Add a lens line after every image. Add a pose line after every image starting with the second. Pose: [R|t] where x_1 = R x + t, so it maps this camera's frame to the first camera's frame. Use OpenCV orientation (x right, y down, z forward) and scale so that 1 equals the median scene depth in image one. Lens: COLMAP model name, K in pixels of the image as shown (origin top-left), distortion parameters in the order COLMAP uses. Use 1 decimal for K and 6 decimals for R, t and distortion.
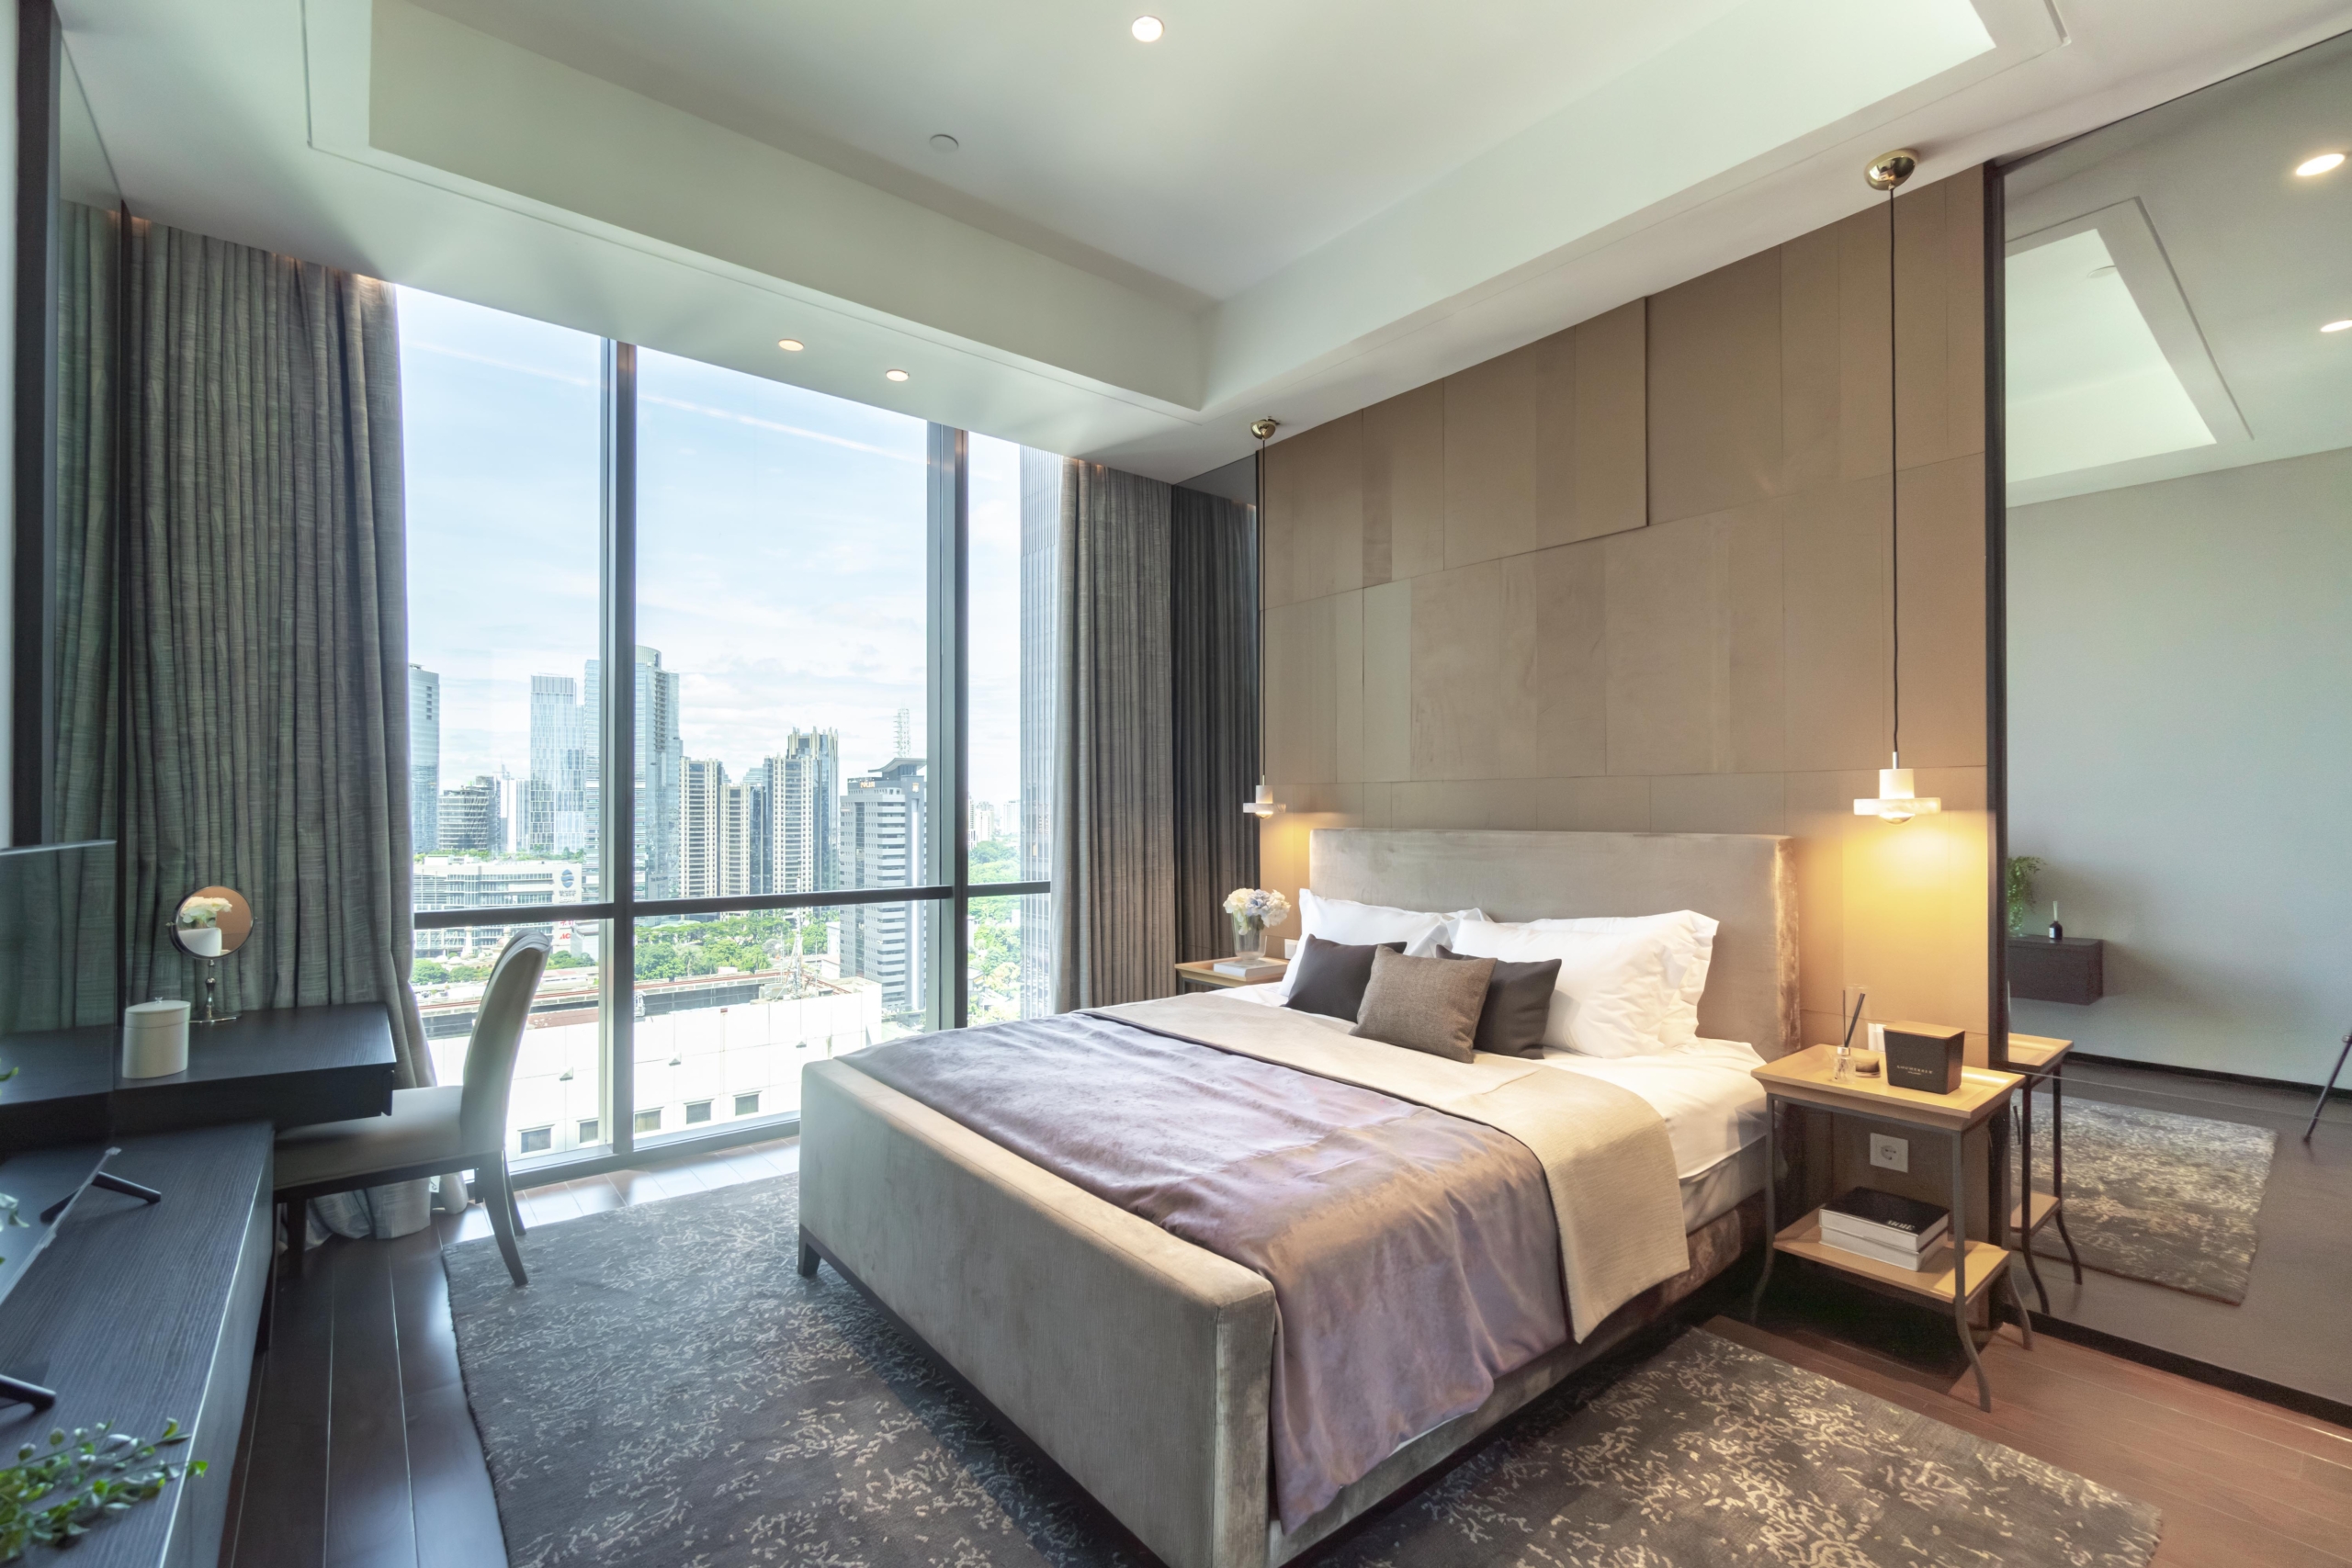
lens RADIAL K [[1014.4, 0, 1167.3], [0, 1014.4, 782.2], [0, 0, 1]] dist [-0.002767, -0.000301]
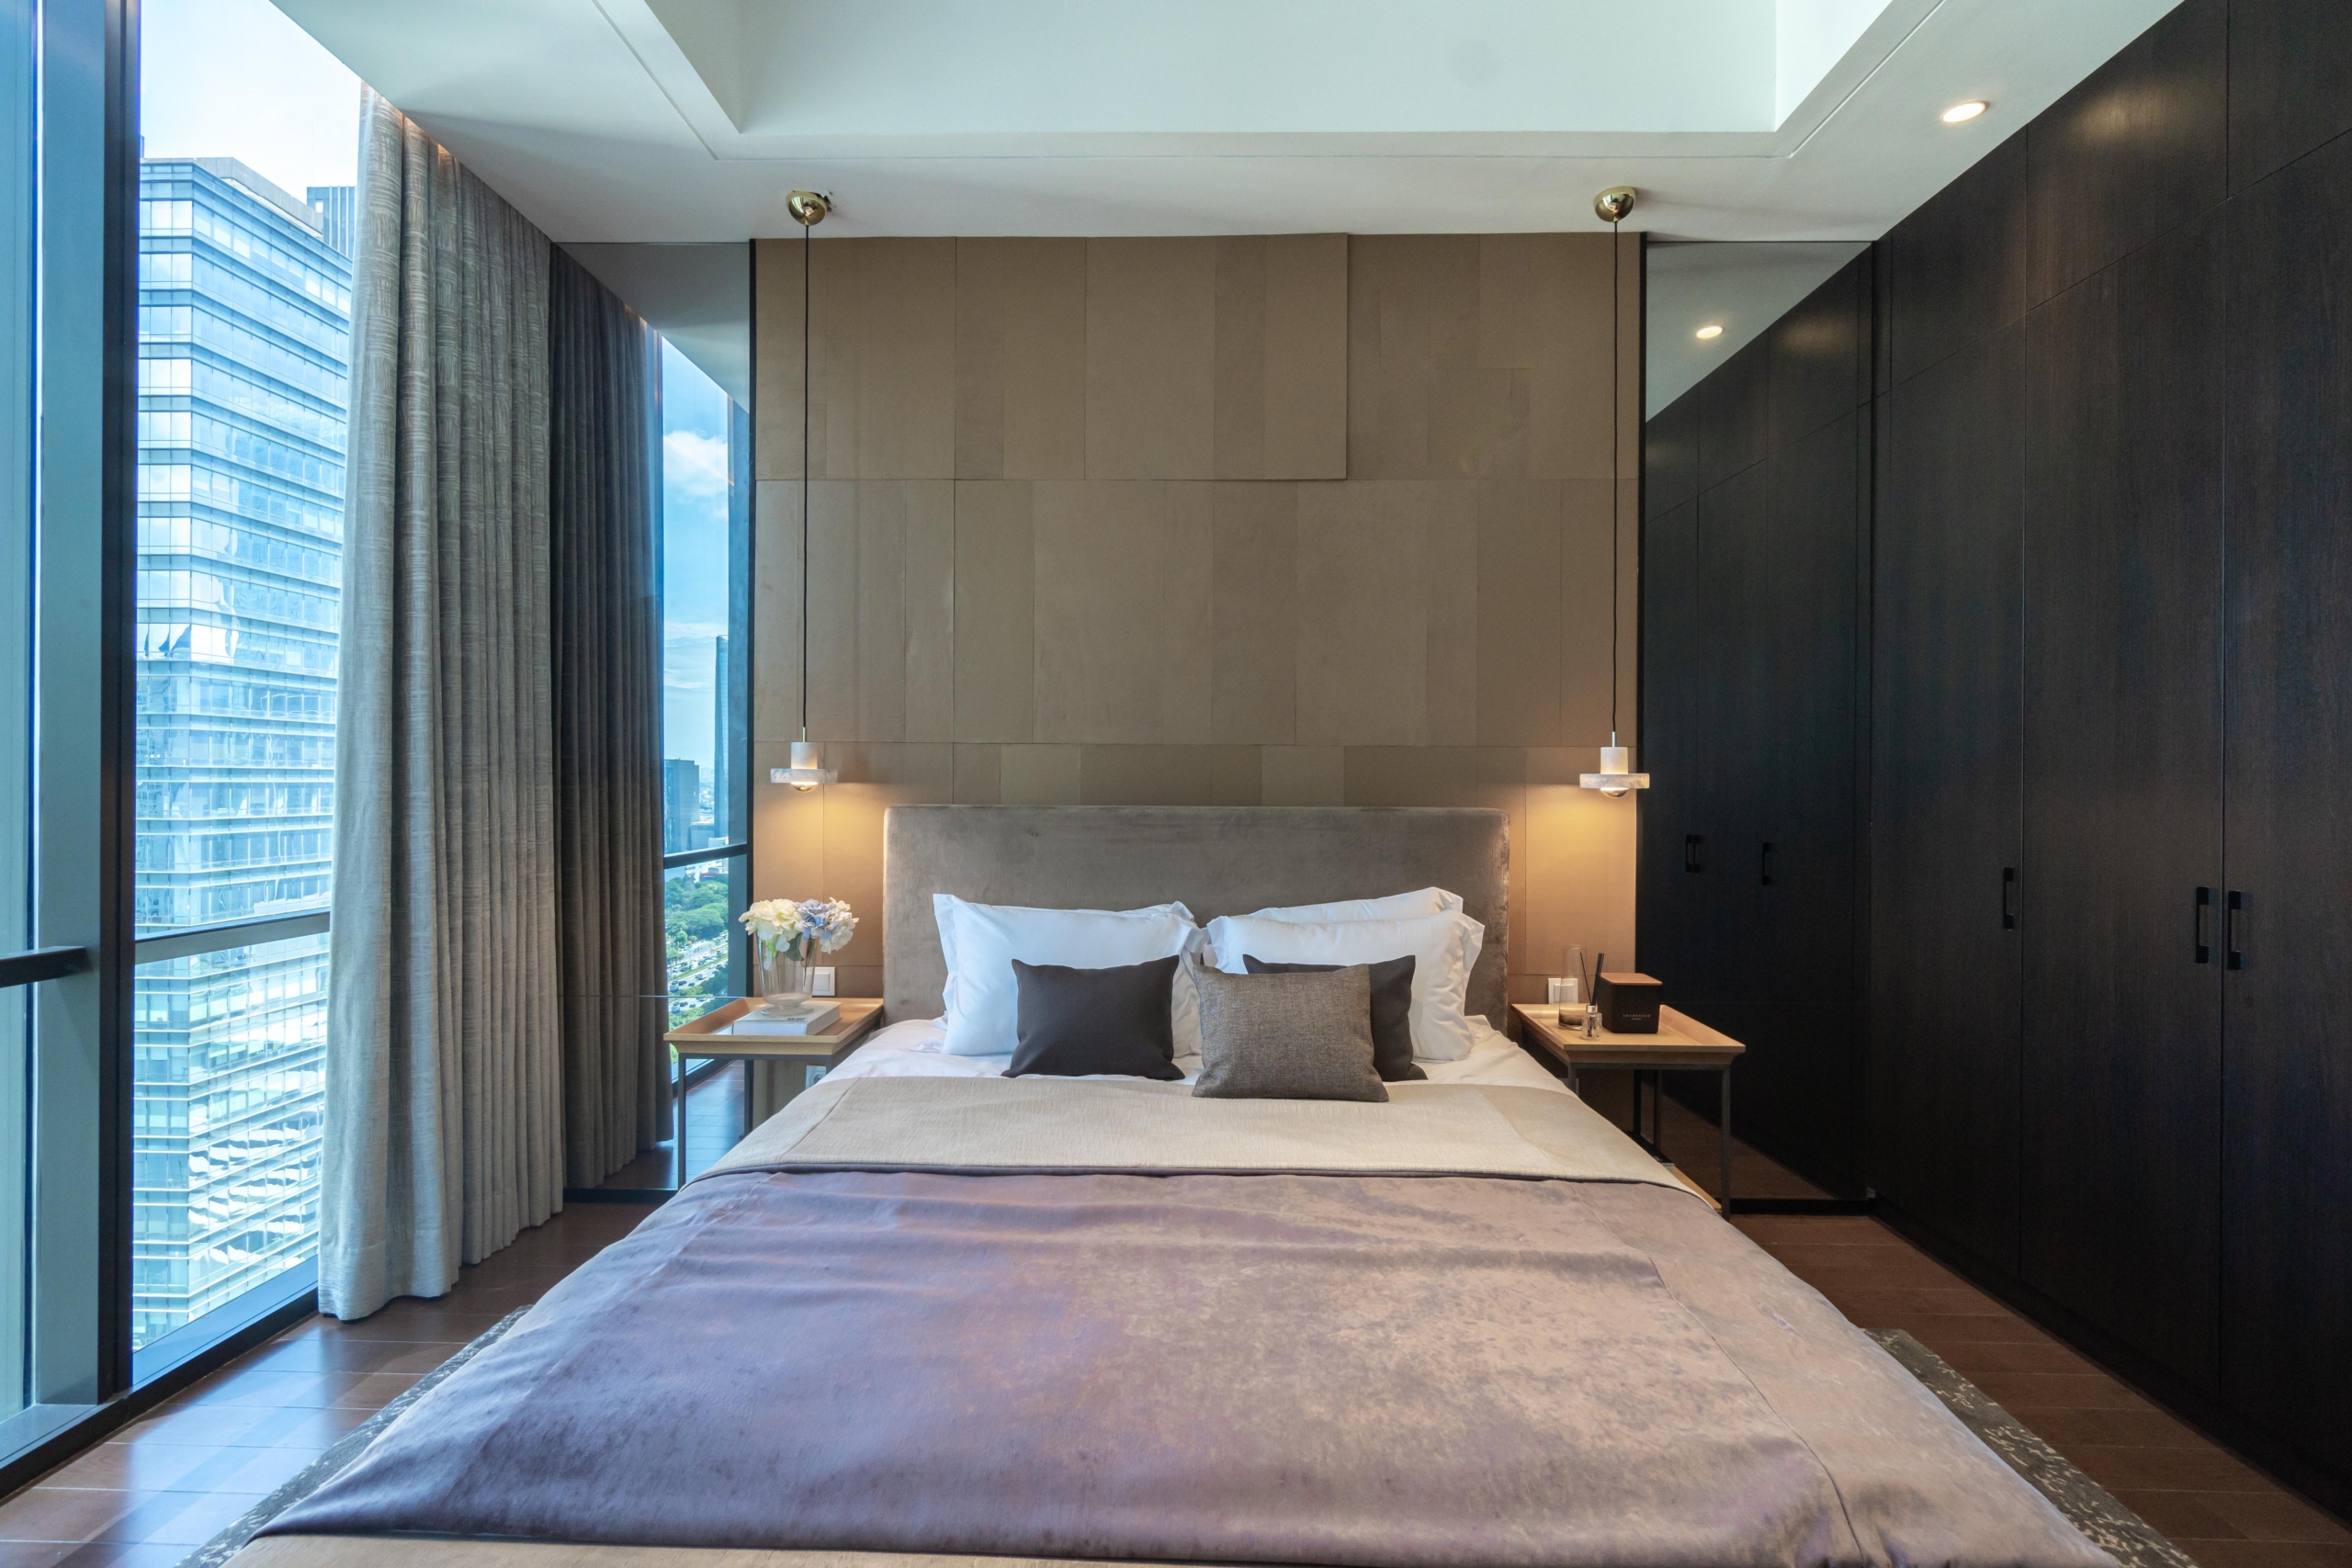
lens RADIAL K [[1014.4, 0, 1167.3], [0, 1014.4, 782.2], [0, 0, 1]] dist [-0.002767, -0.000301]
pose [[0.648315, 0.001331, 0.761371, -0.310319], [-0.028838, 0.999324, 0.022809, 0.008231], [-0.760826, -0.036744, 0.647915, 0.450651]]
